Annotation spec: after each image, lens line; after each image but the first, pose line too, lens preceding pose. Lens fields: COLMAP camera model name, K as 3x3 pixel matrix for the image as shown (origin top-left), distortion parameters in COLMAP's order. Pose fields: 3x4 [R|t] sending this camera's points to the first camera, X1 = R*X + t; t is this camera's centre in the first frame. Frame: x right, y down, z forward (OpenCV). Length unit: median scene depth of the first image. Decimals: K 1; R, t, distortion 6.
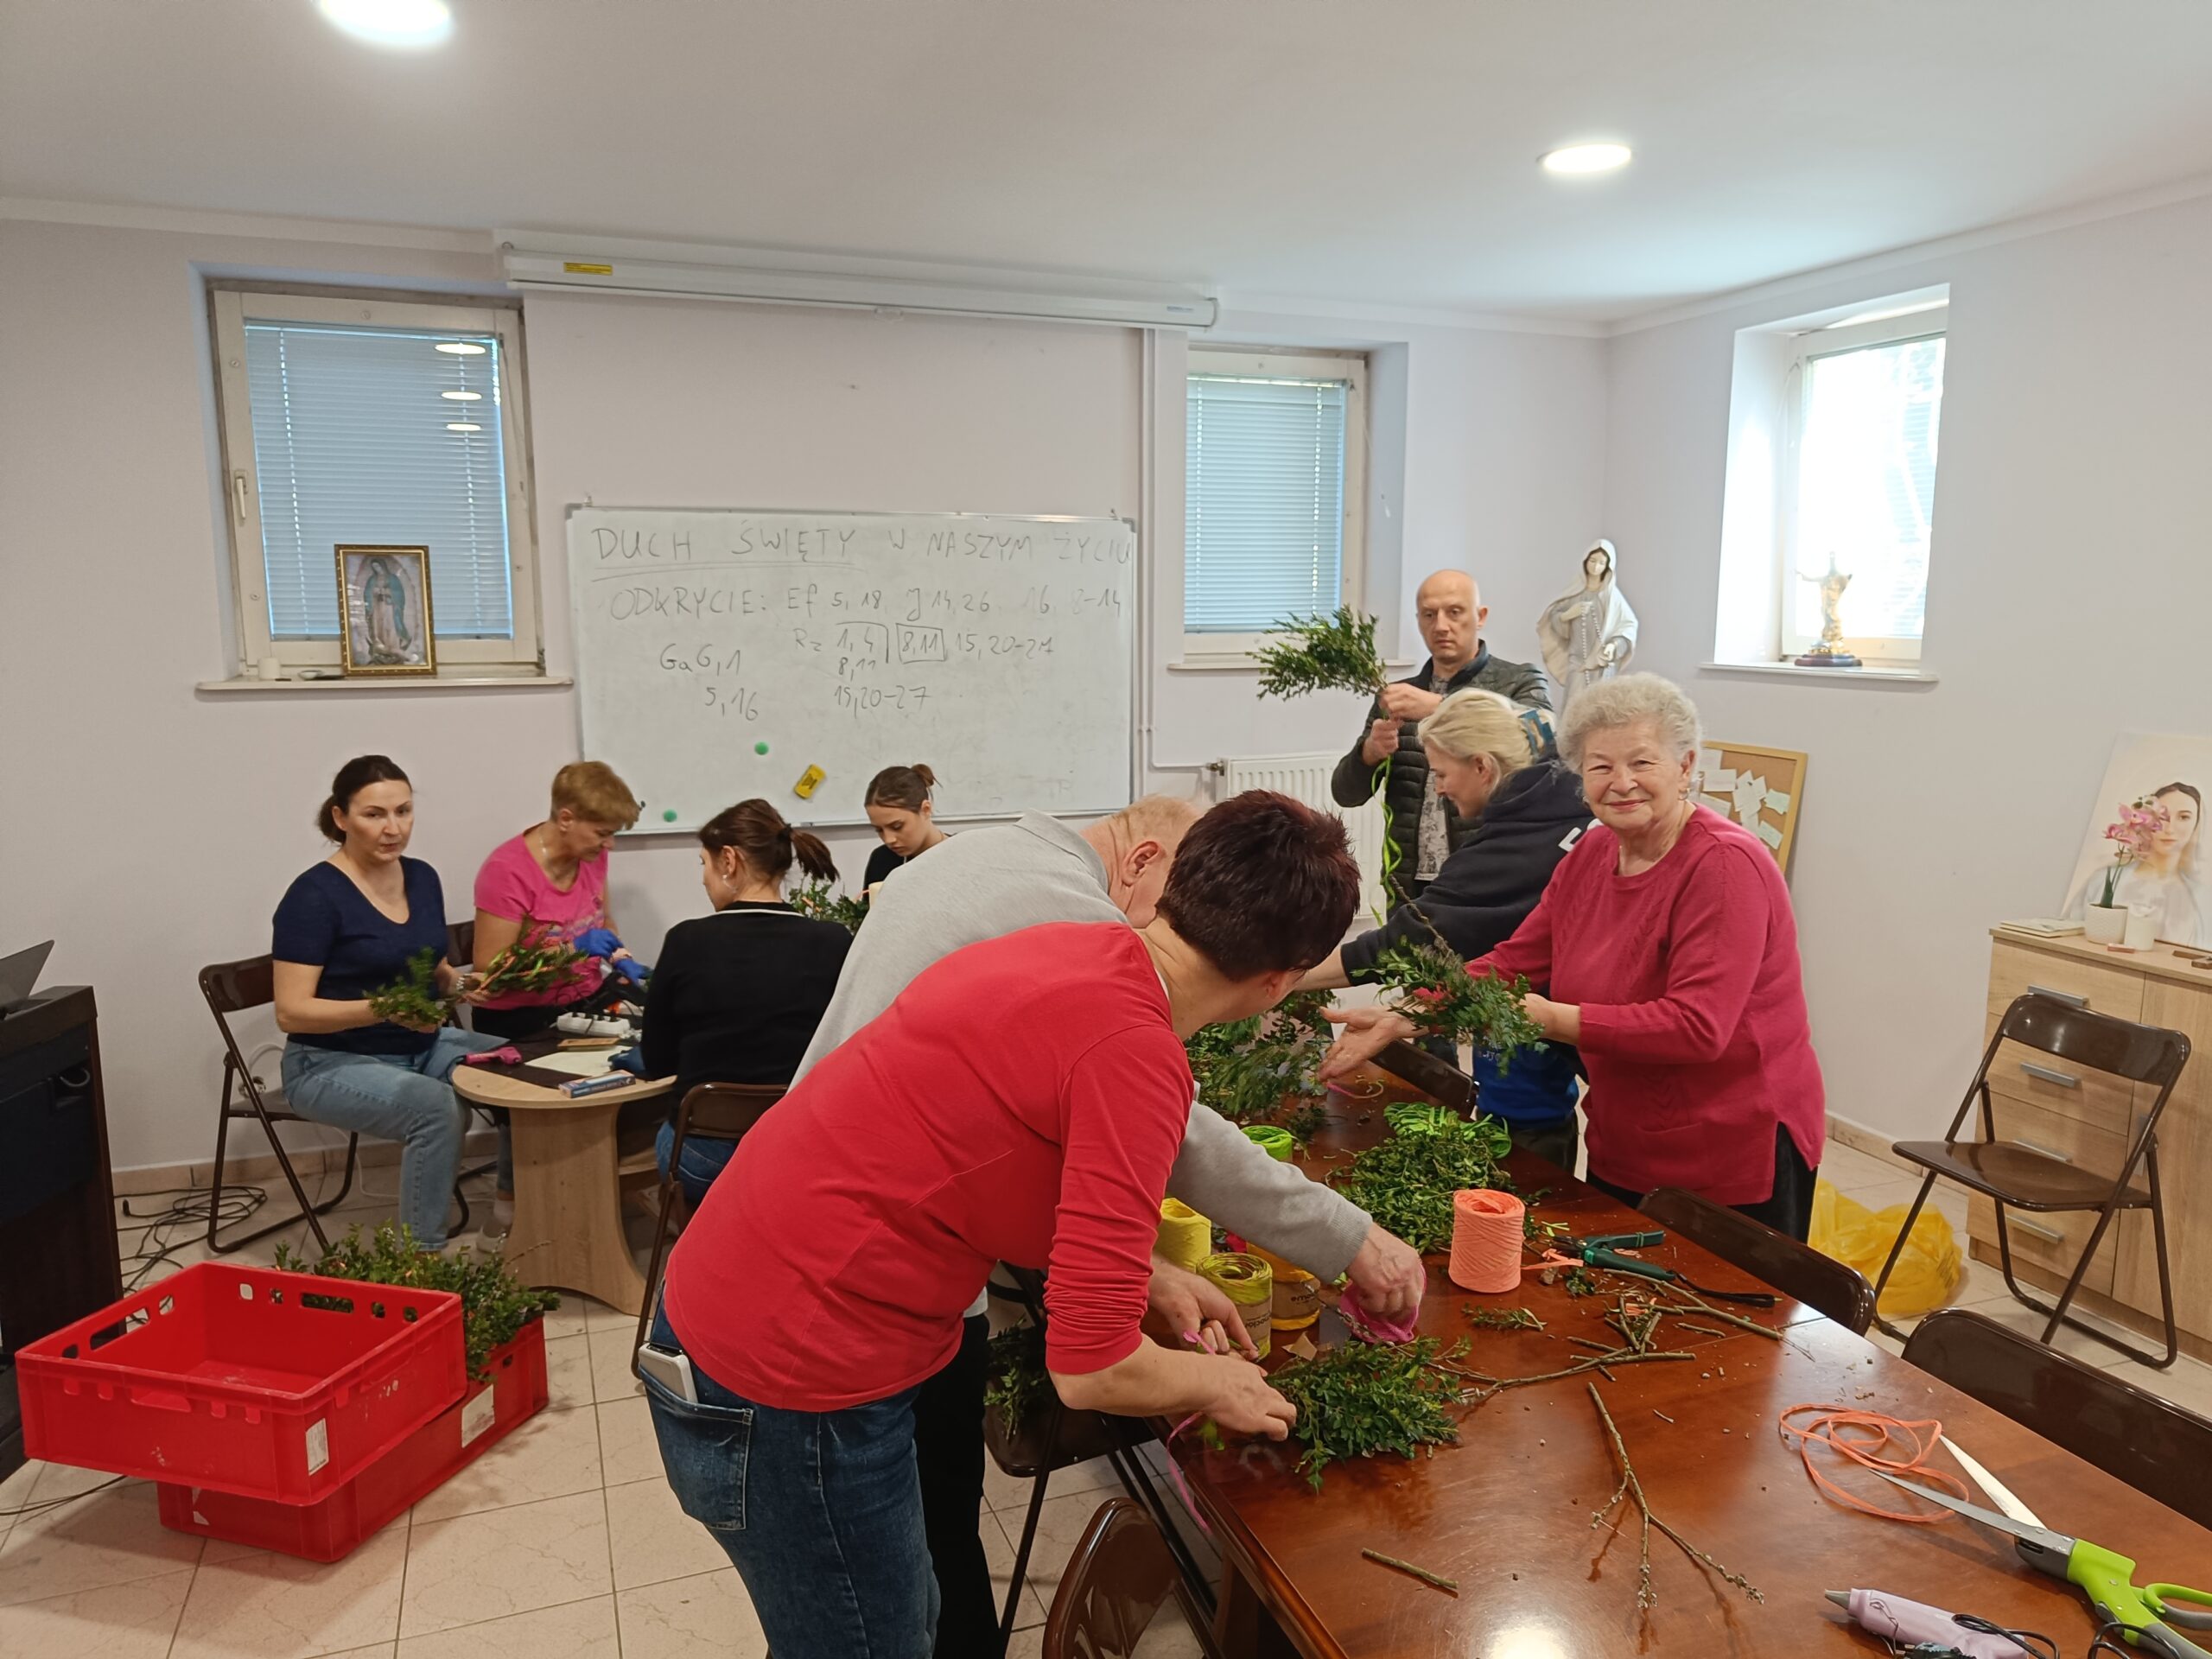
lens RADIAL K [[1581.2, 0, 1133.2], [0, 1581.2, 842.0], [0, 0, 1]] dist [0.061226, -0.073475]
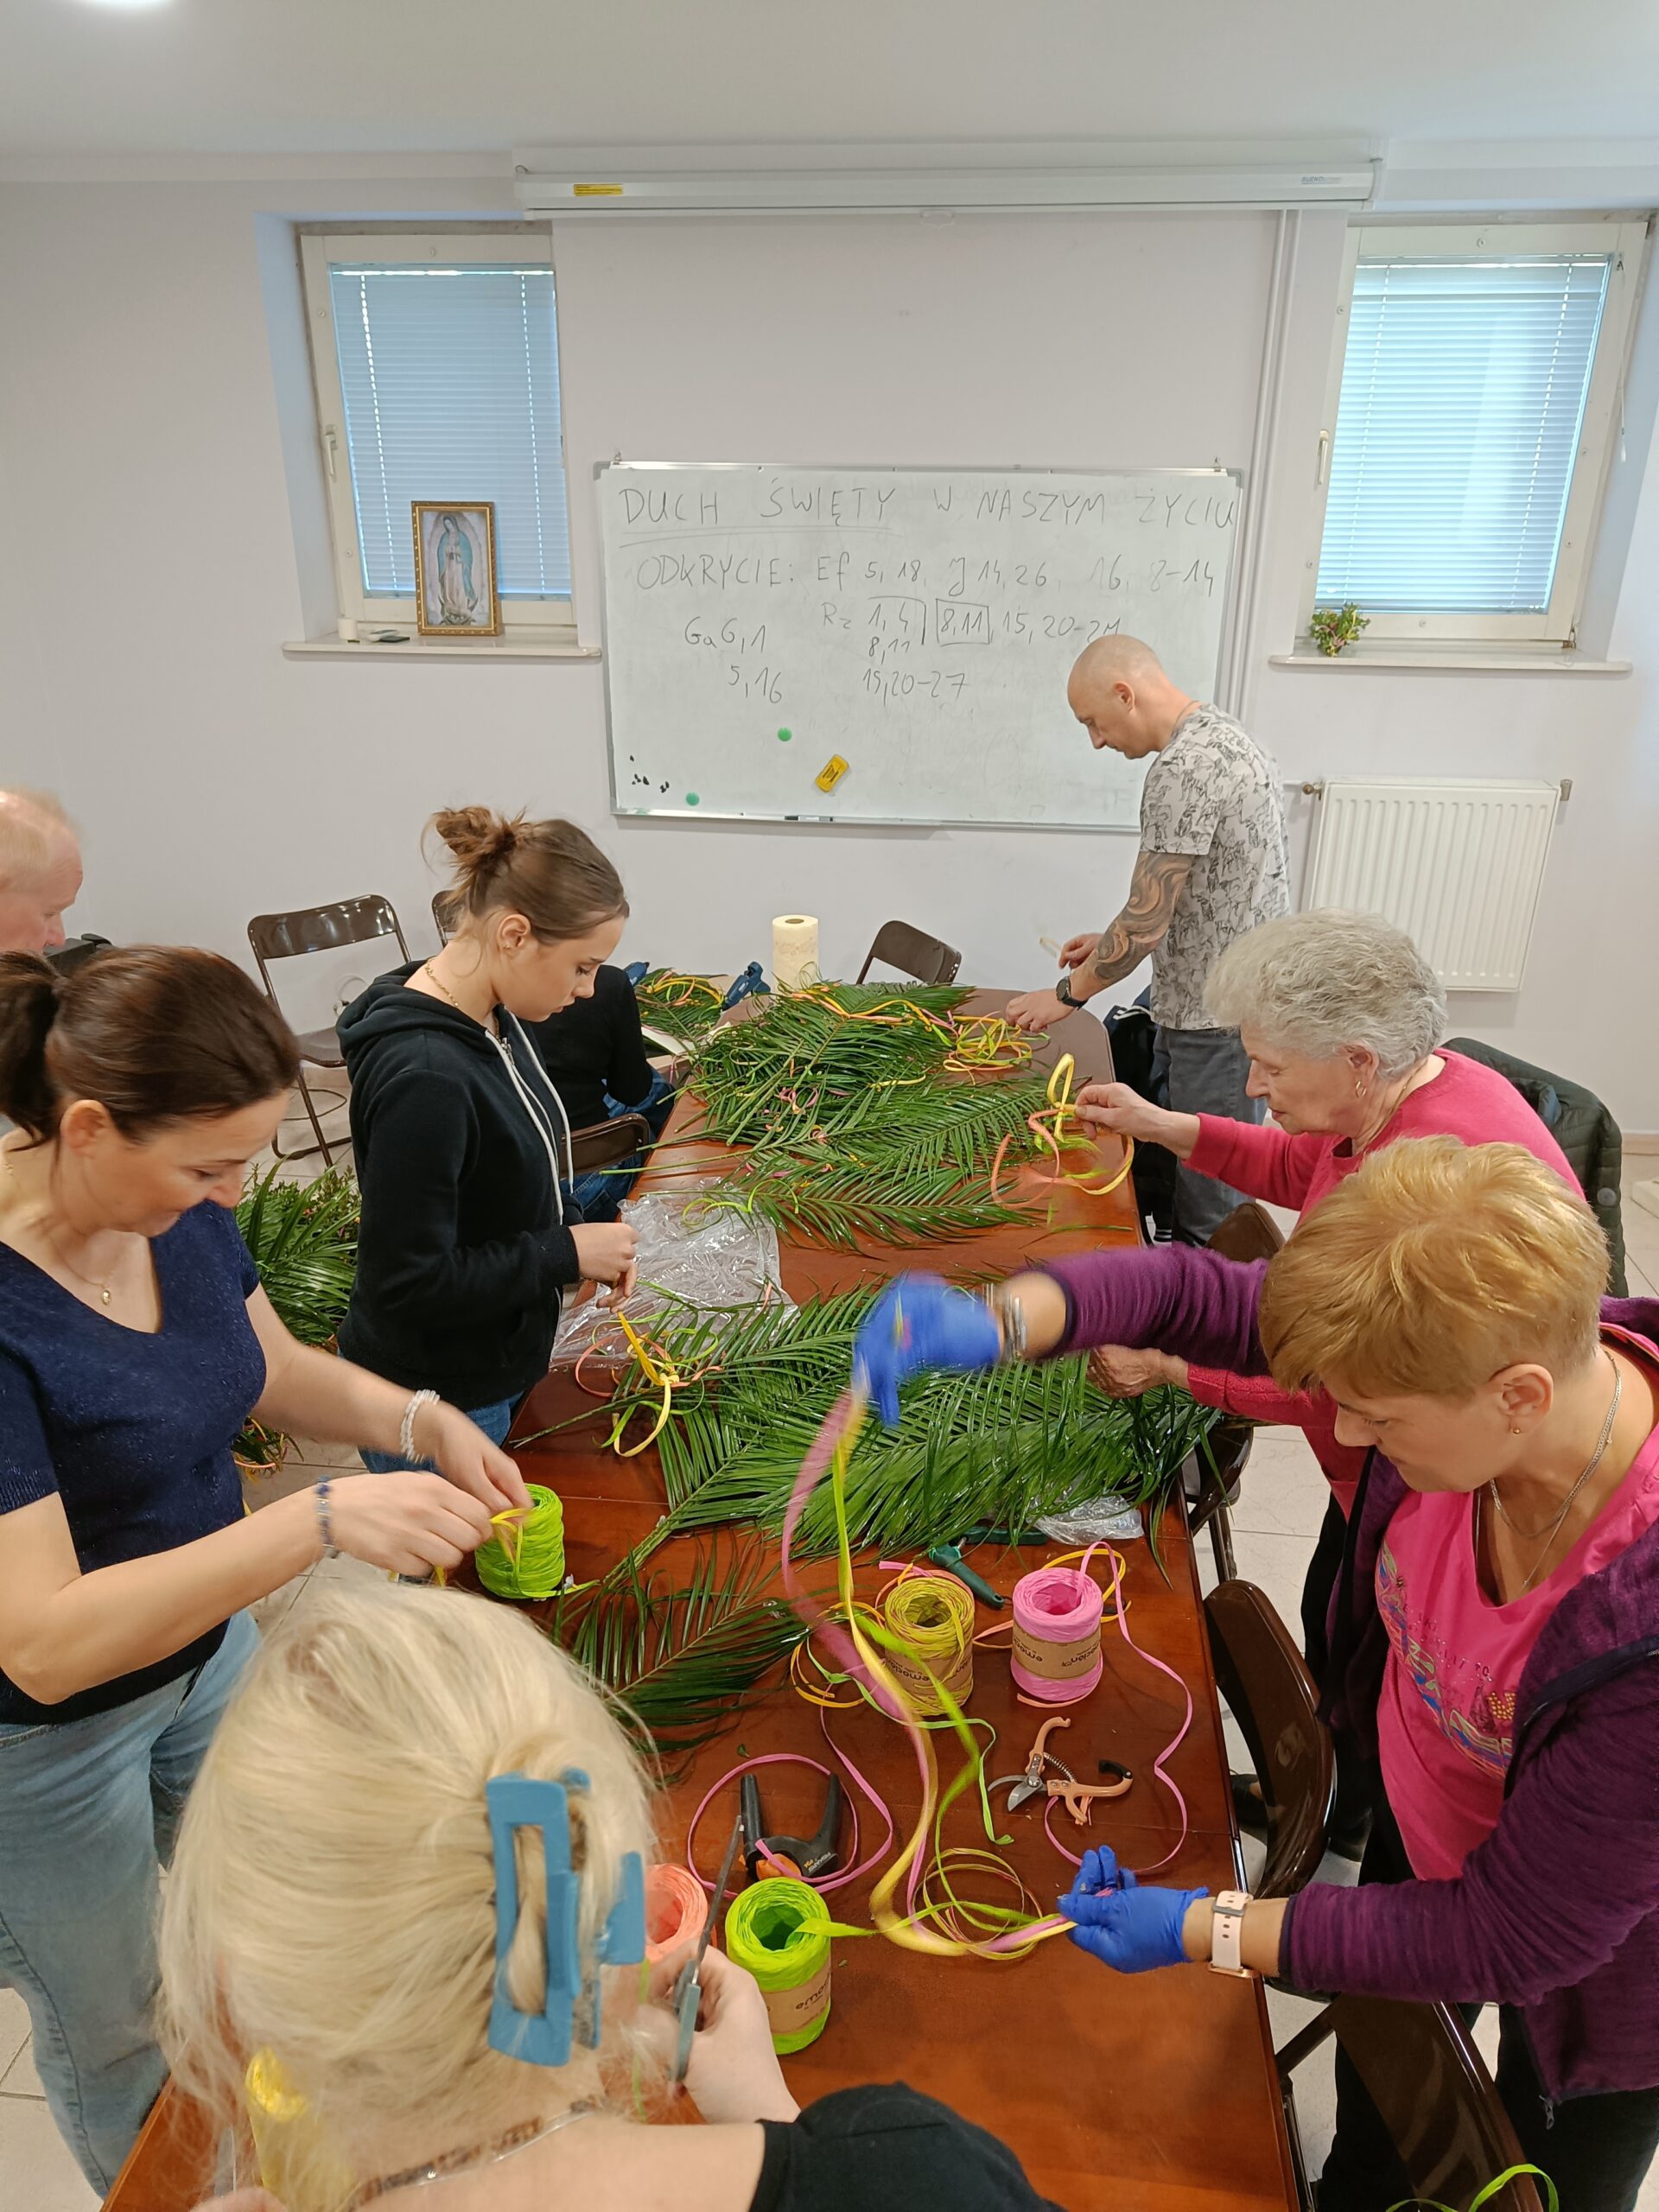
lens RADIAL K [[1607.1, 0, 825.4], [0, 1607.1, 1111.7], [0, 0, 1]] dist [0.007270, 0.003157]
pose [[0.893773, 0.180055, -0.410792, 0.225707], [-0.072544, 0.961858, 0.263755, -0.099294], [0.442614, -0.205937, 0.872744, 0.135759]]
